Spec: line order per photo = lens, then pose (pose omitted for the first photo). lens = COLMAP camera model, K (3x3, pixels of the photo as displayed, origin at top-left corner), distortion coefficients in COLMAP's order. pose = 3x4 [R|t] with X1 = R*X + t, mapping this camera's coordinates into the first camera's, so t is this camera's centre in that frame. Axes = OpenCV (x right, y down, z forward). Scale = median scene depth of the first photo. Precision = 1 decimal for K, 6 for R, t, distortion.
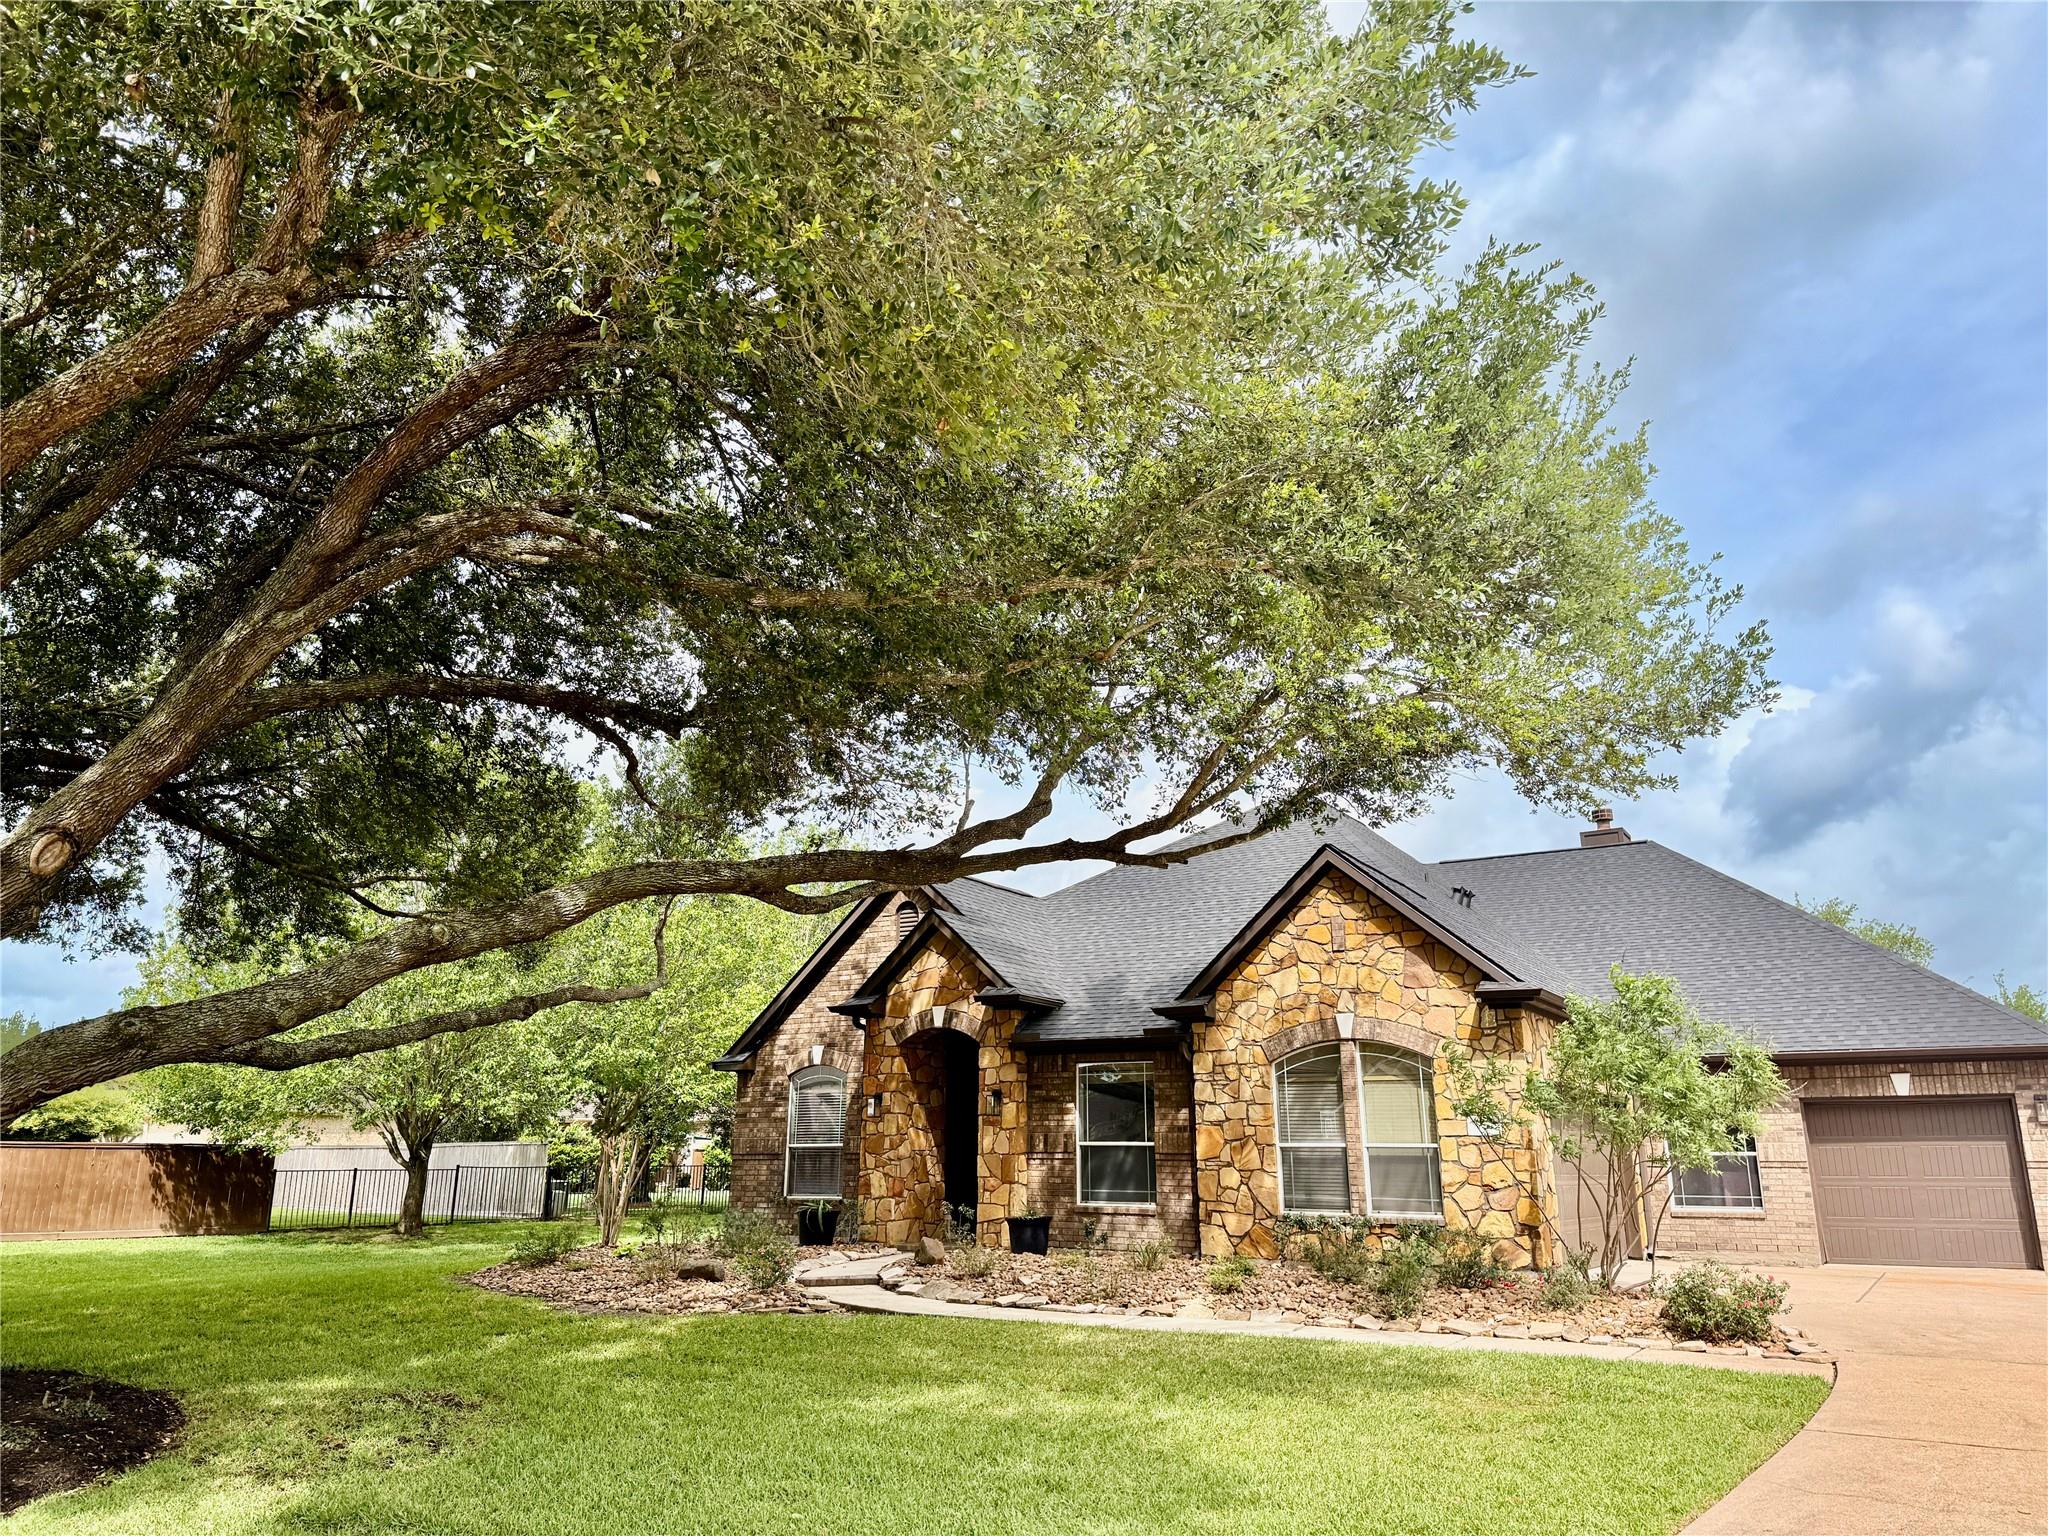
lens RADIAL K [[1413.5, 0, 1024.0], [0, 1413.5, 768.0], [0, 0, 1]] dist [0.193441, -0.349104]
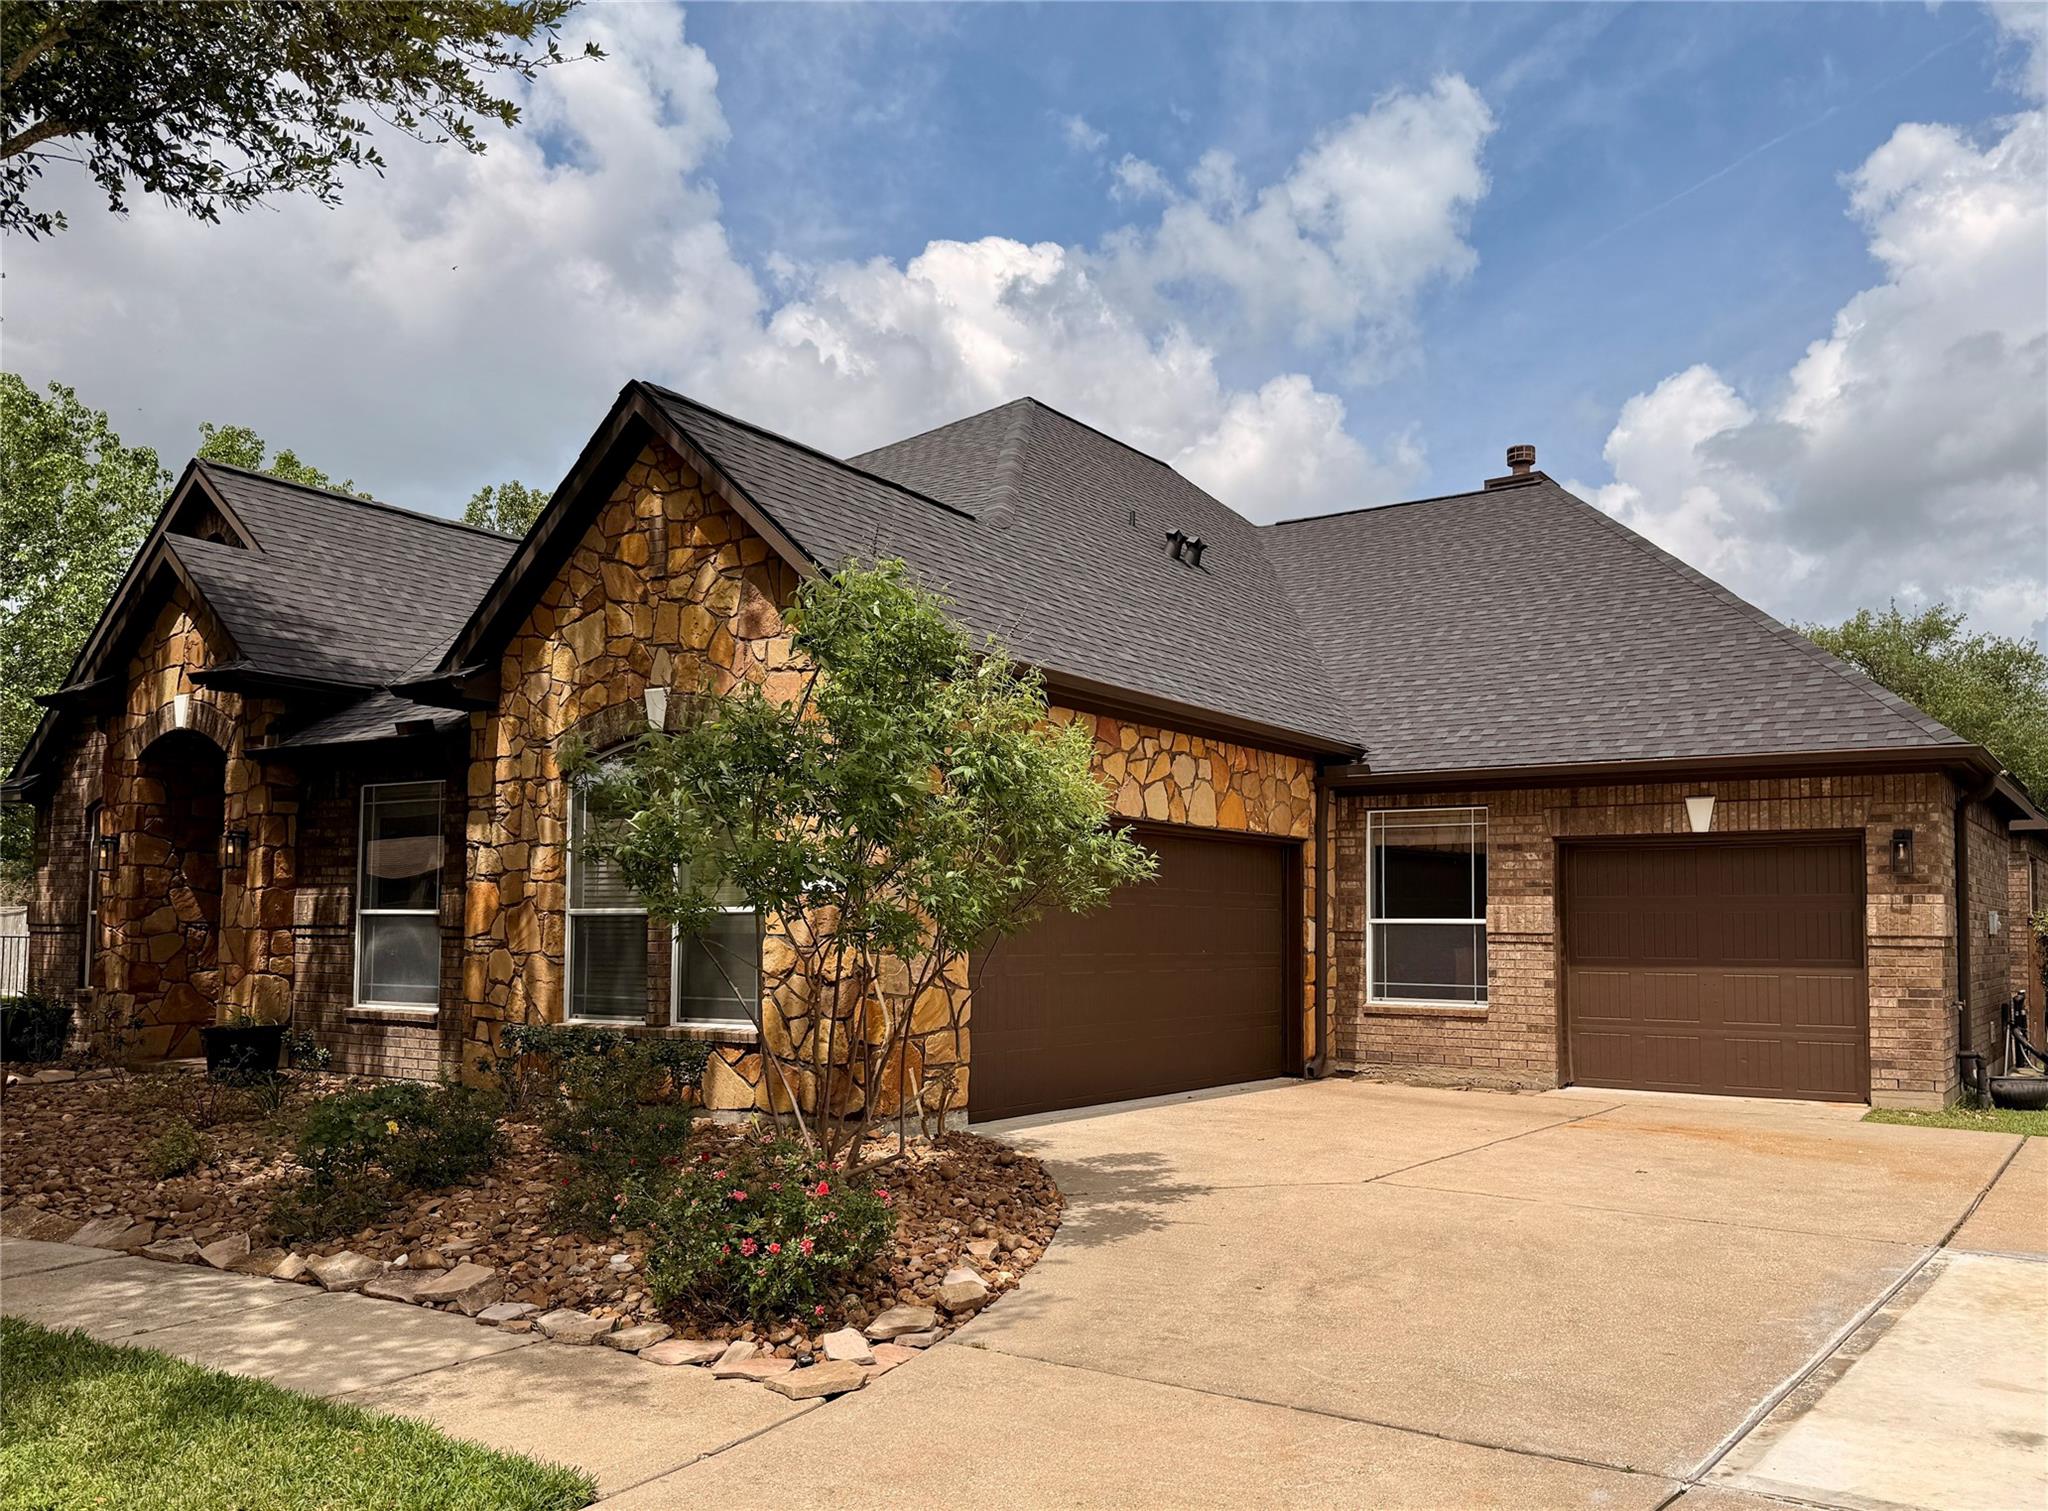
lens RADIAL K [[1583.9, 0, 1164.4], [0, 1583.9, 870.5], [0, 0, 1]] dist [0.152257, -0.209944]
pose [[0.999992, 0.002487, 0.002979, 0.406963], [-0.003102, 0.973580, 0.228323, 0.092817], [-0.002333, -0.228331, 0.973581, 0.354474]]
